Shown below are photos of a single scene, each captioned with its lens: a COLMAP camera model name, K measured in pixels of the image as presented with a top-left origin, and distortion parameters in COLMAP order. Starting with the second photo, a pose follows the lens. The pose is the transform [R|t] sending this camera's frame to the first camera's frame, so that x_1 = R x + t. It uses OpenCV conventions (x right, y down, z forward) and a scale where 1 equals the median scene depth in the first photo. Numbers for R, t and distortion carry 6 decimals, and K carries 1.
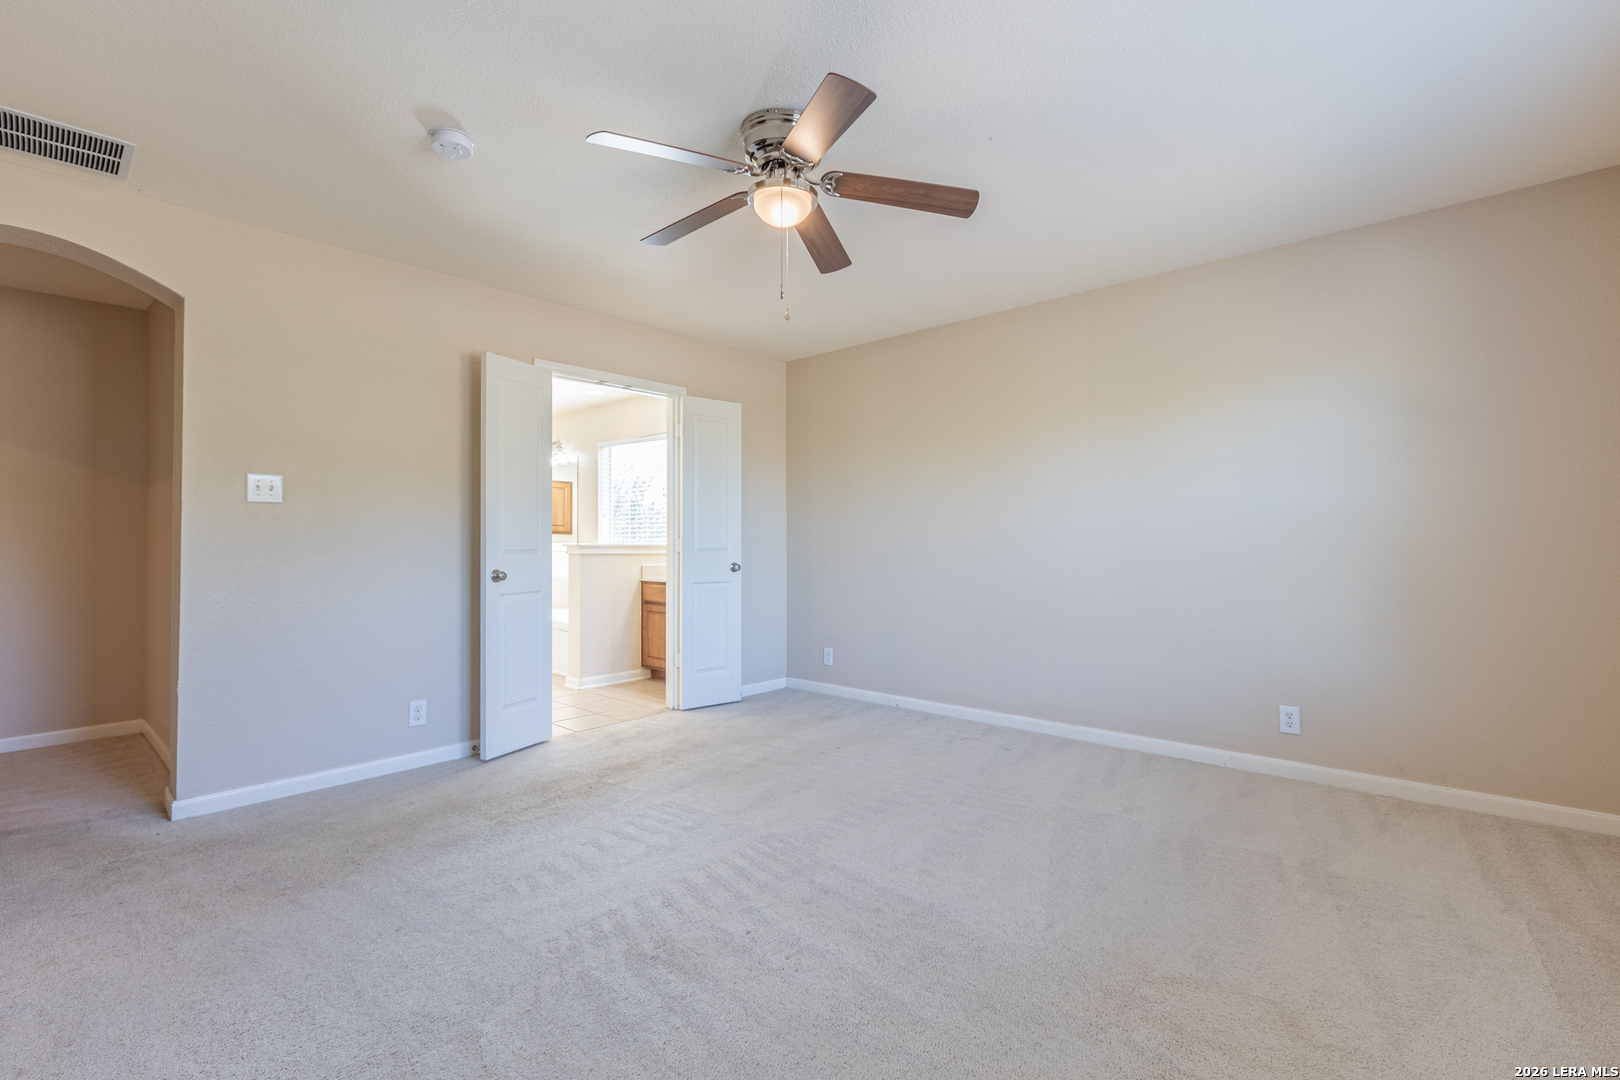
lens RADIAL K [[733.3, 0, 818.1], [0, 733.3, 545.6], [0, 0, 1]] dist [0.007586, -0.000968]
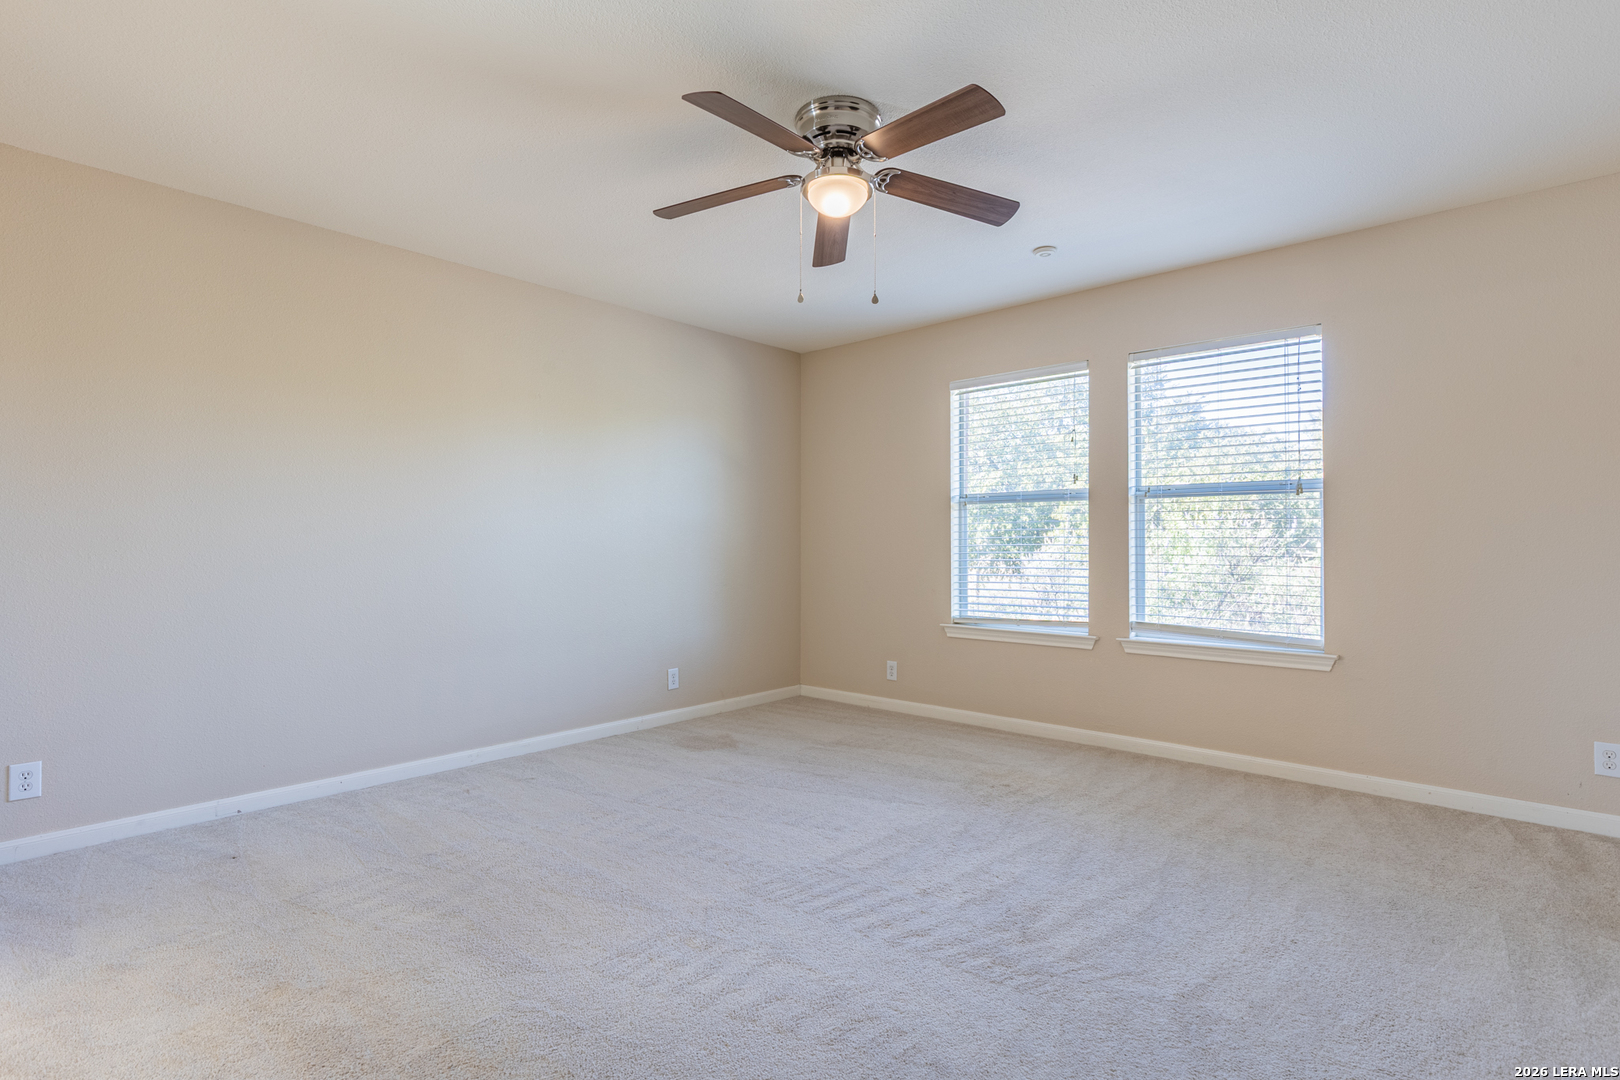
lens RADIAL K [[808.8, 0, 810.1], [0, 808.8, 538.4], [0, 0, 1]] dist [-0.000545, -0.000066]
pose [[-0.011210, 0.013191, 0.999850, -1.122974], [0.005508, 0.999899, -0.013130, 0.007689], [-0.999922, 0.005360, -0.011281, 1.061443]]
